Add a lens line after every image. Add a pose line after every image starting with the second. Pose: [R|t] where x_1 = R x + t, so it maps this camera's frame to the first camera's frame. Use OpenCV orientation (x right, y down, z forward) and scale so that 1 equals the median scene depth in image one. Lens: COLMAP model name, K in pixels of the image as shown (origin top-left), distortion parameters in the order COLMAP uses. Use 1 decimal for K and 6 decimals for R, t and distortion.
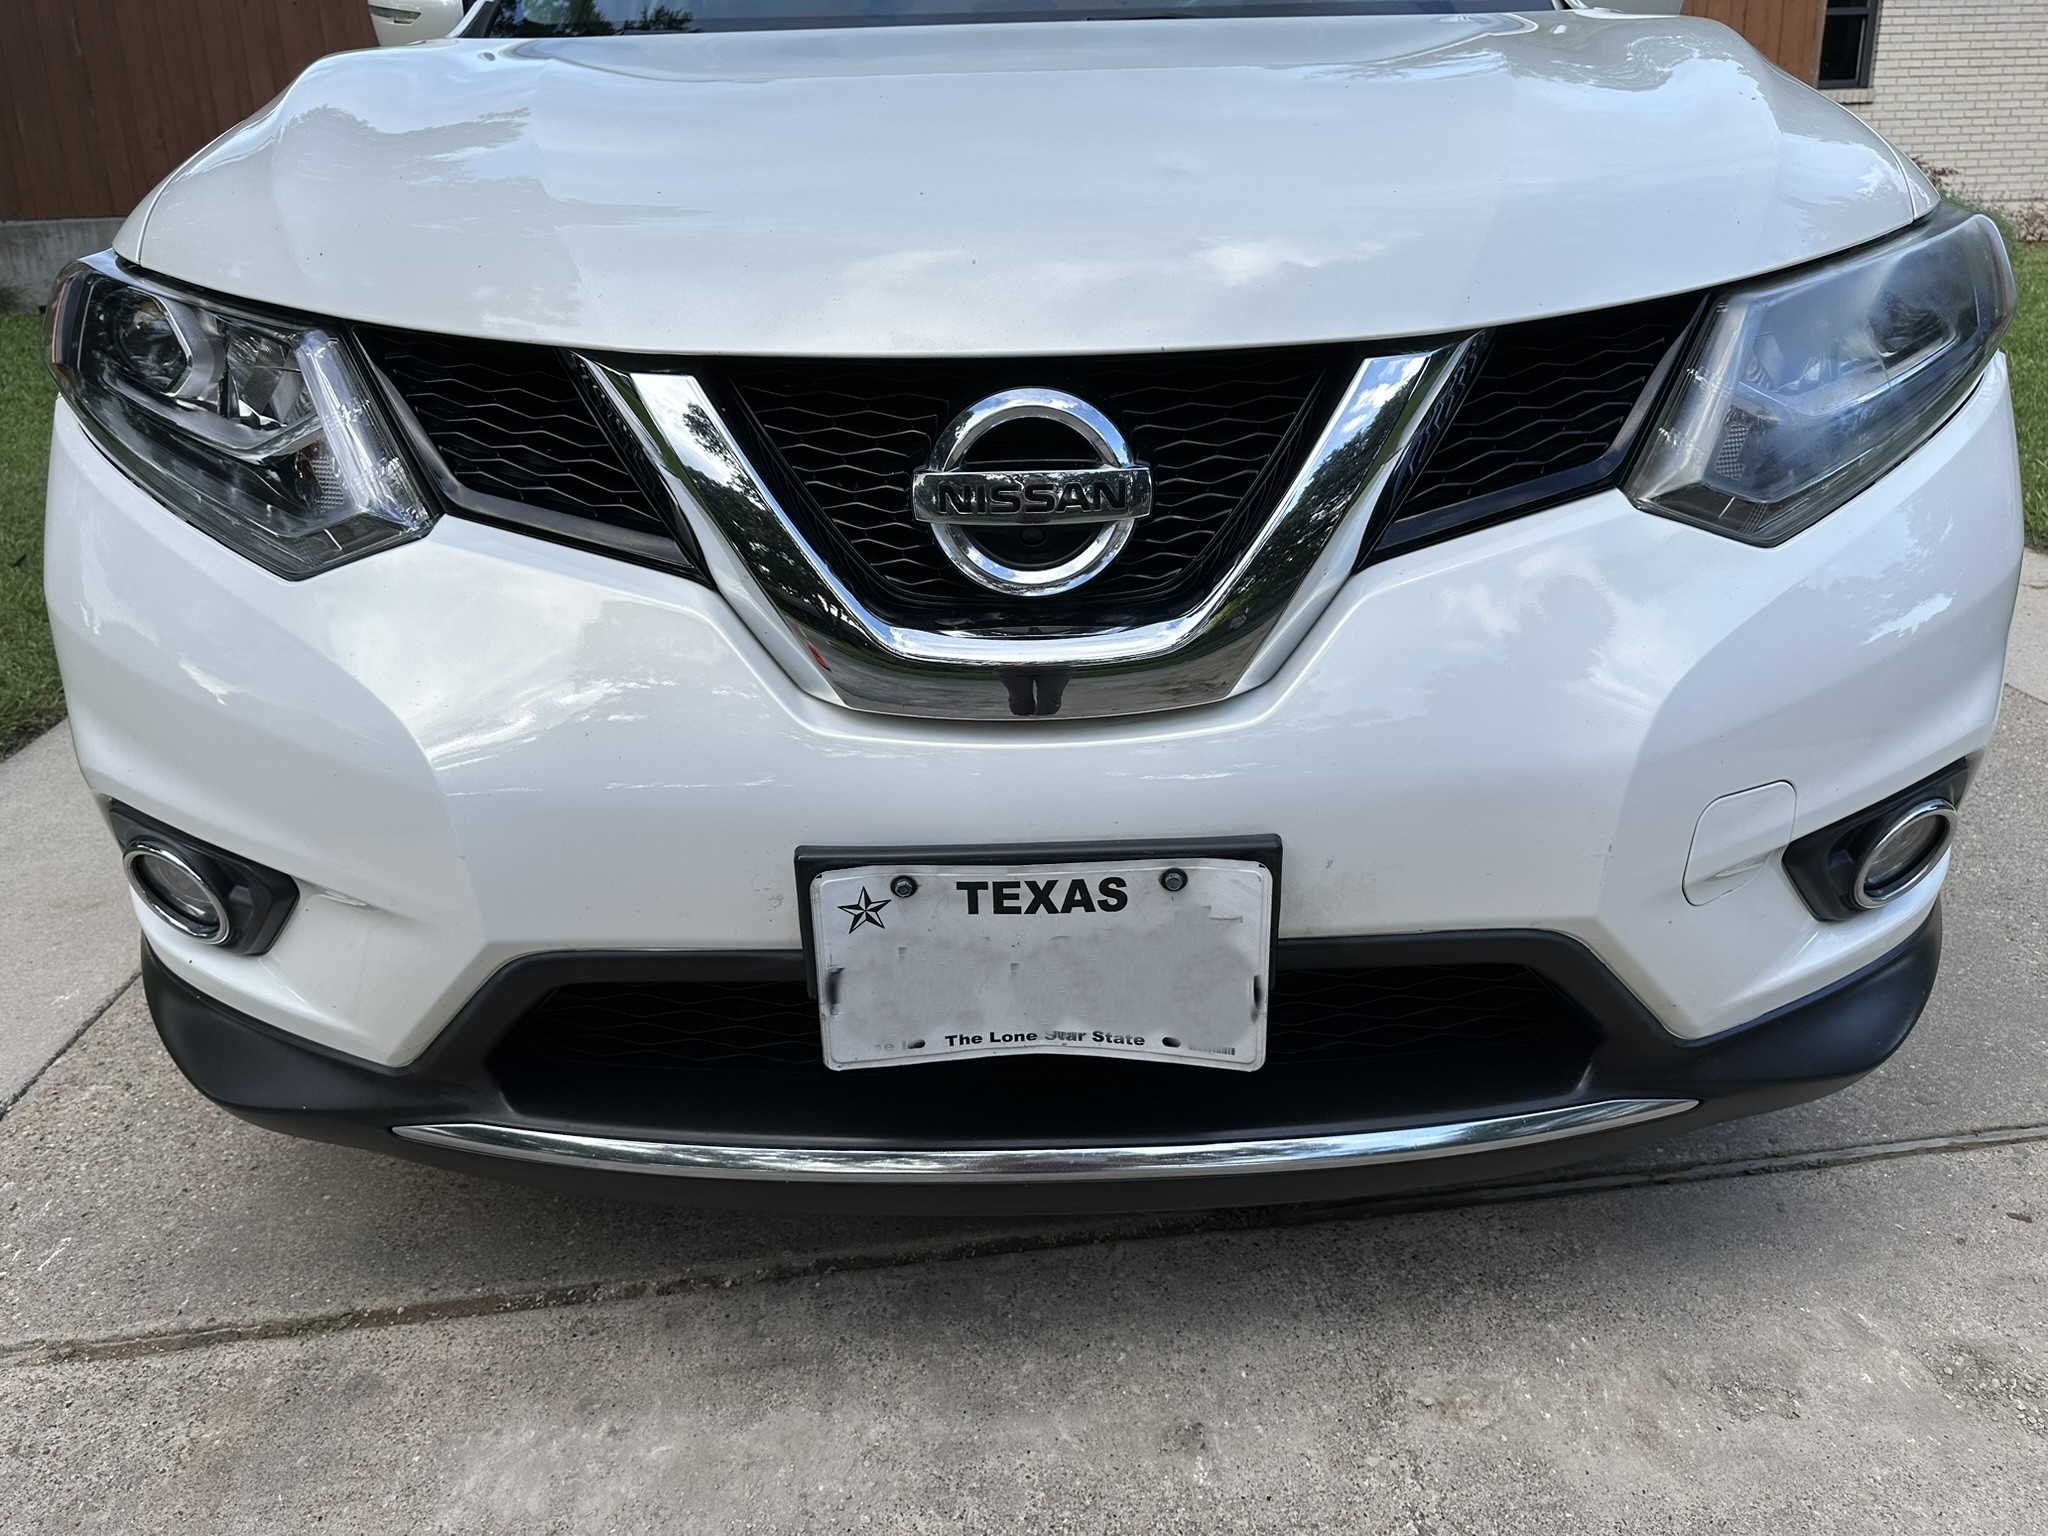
lens RADIAL K [[1466.1, 0, 1024.0], [0, 1466.1, 768.0], [0, 0, 1]] dist [0.050673, -0.068854]
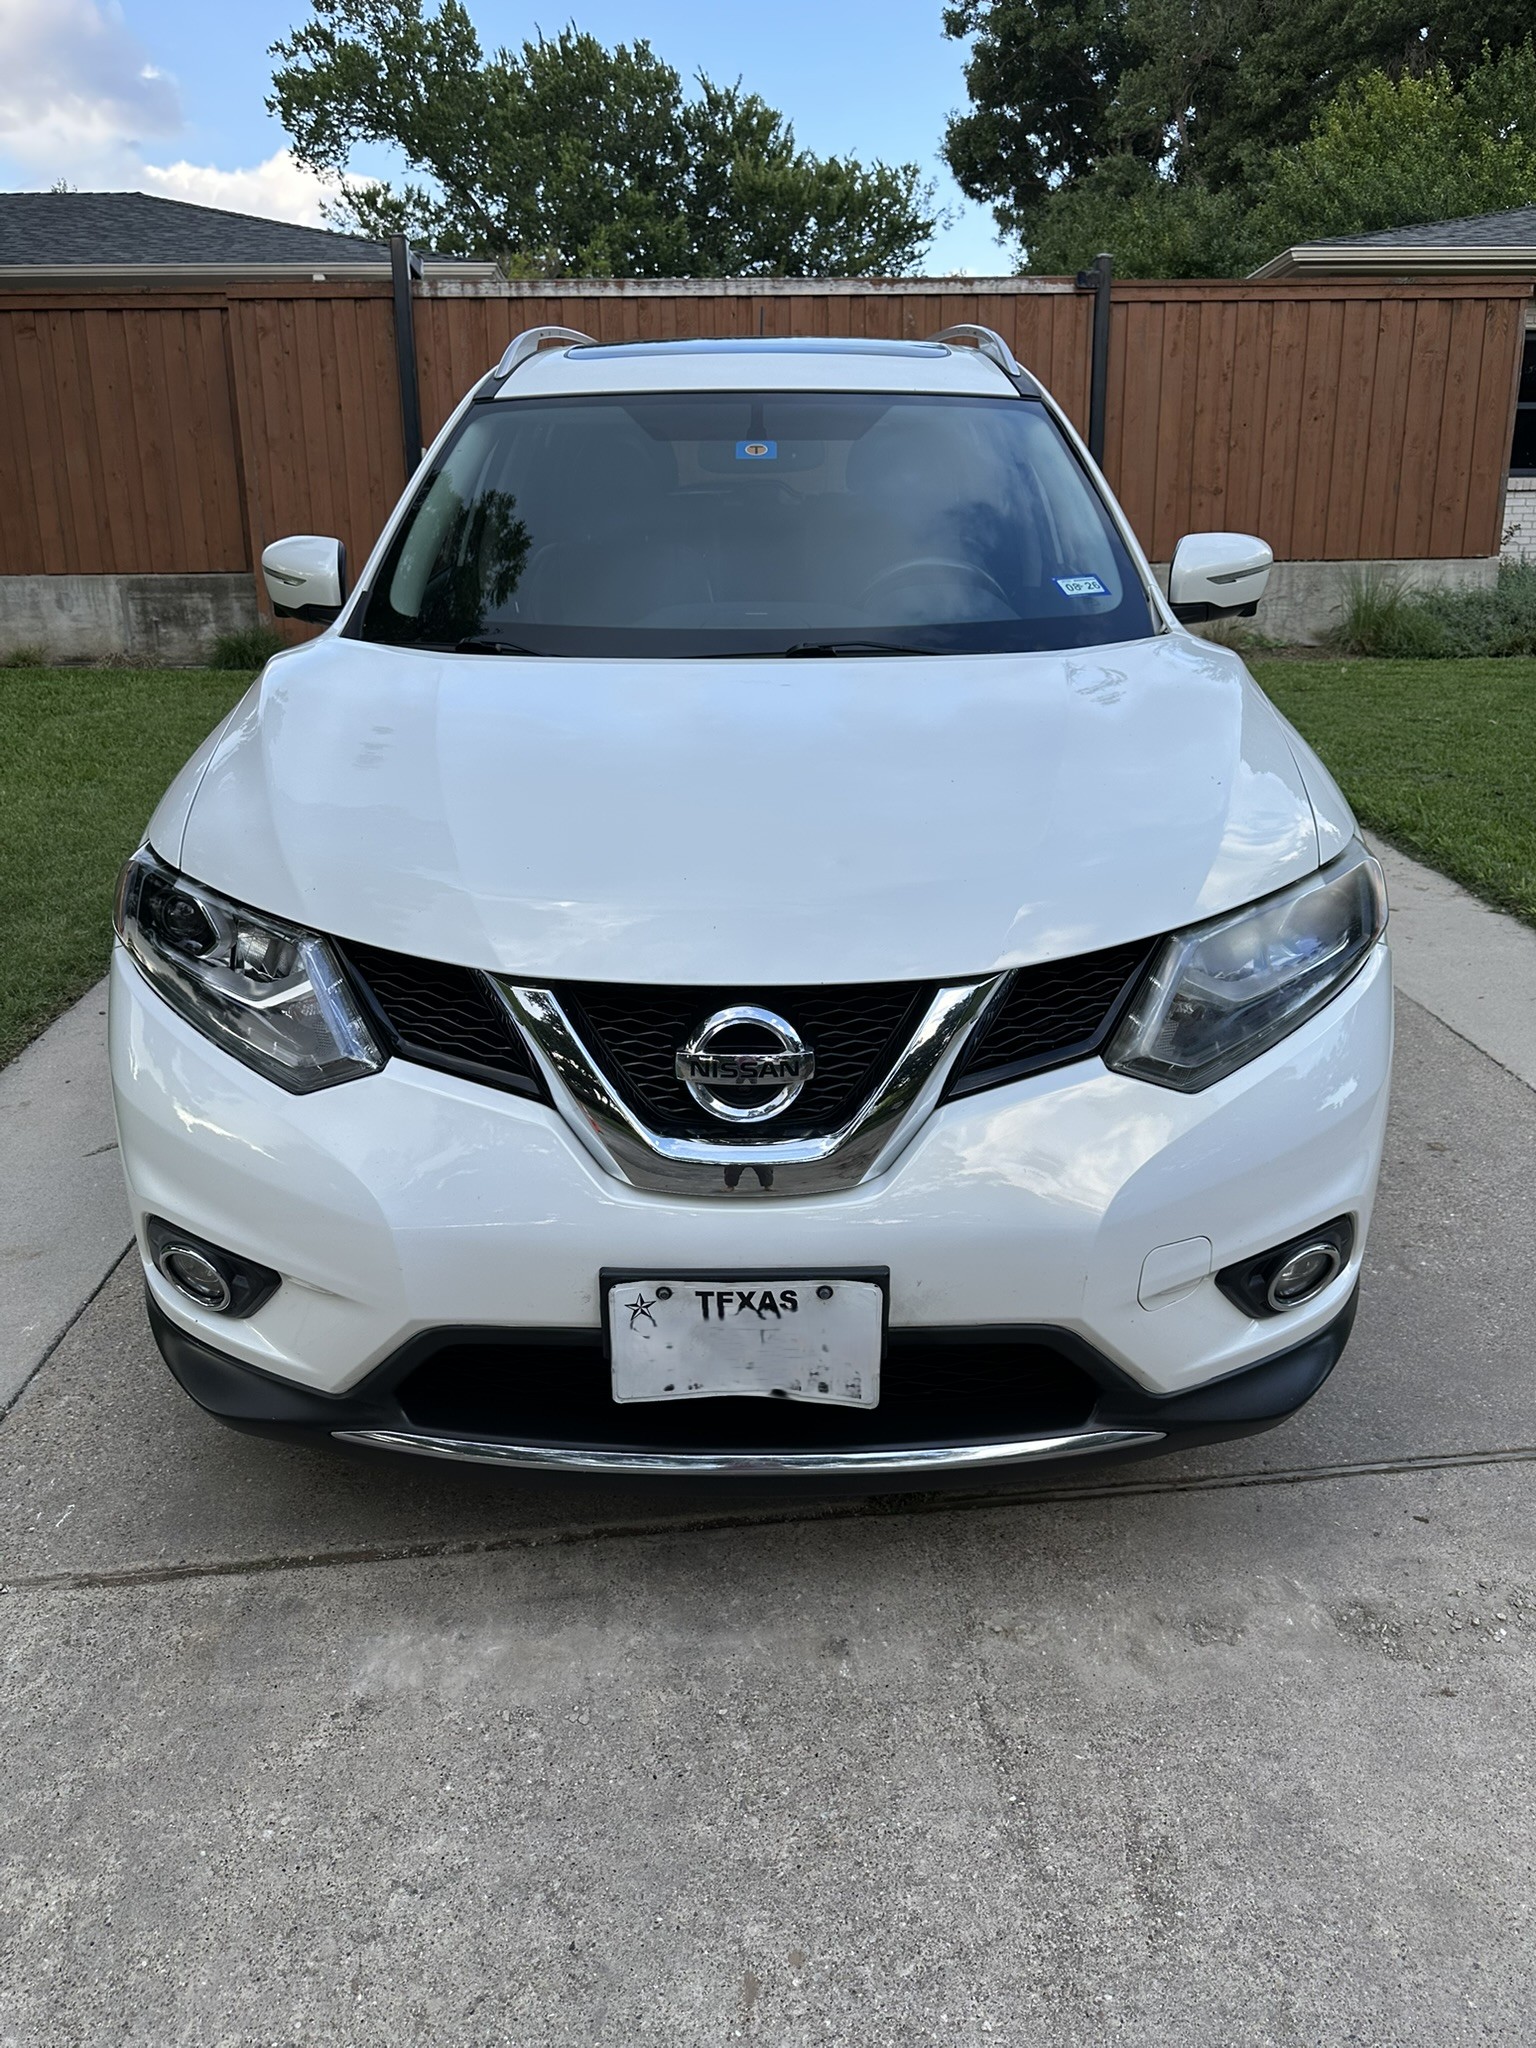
lens RADIAL K [[1447.5, 0, 768.0], [0, 1447.5, 1024.0], [0, 0, 1]] dist [0.106153, -0.187950]
pose [[0.999769, 0.021453, -0.001360, 0.026337], [-0.021490, 0.999048, -0.037975, -0.133002], [0.000544, 0.037996, 0.999278, -0.539808]]
